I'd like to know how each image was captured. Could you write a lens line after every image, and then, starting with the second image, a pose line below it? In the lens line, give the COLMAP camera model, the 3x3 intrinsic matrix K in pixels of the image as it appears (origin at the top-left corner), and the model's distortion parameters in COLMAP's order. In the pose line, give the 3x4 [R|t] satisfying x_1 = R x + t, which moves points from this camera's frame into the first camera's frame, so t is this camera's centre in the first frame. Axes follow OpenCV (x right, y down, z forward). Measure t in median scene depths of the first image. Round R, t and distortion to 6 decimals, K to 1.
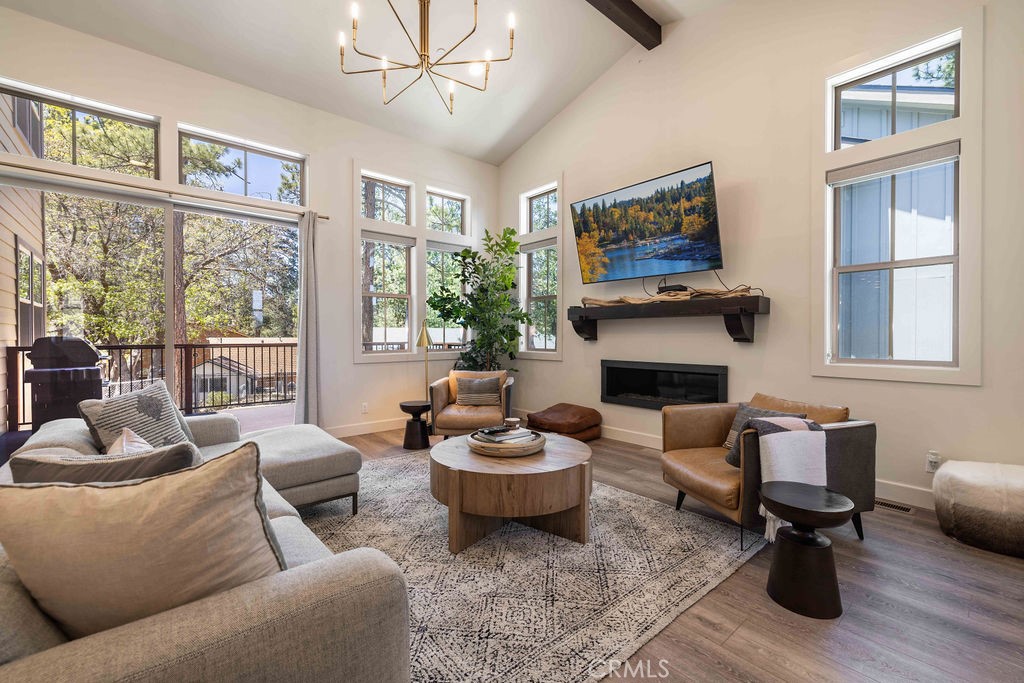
lens RADIAL K [[433.1, 0, 514.0], [0, 433.1, 336.1], [0, 0, 1]] dist [0.002239, 0.000401]
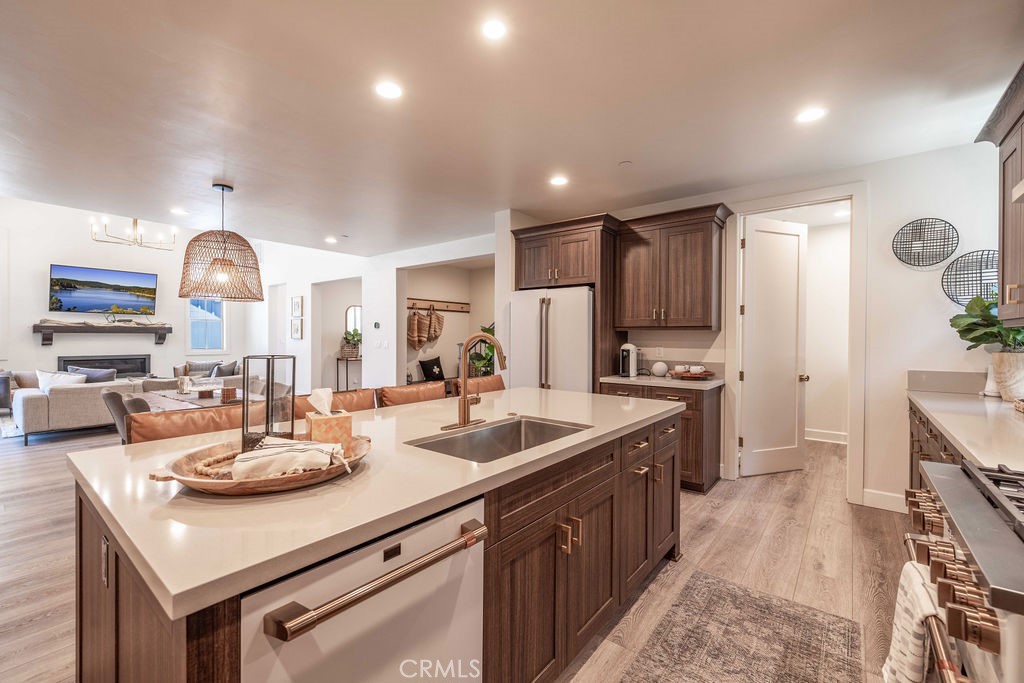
lens RADIAL K [[433.1, 0, 514.0], [0, 433.1, 336.1], [0, 0, 1]] dist [0.002239, 0.000401]
pose [[-0.192805, 0.000611, 0.981237, -2.215271], [-0.002903, 0.999995, -0.001193, -0.034128], [-0.981233, -0.003079, -0.192803, -0.525433]]
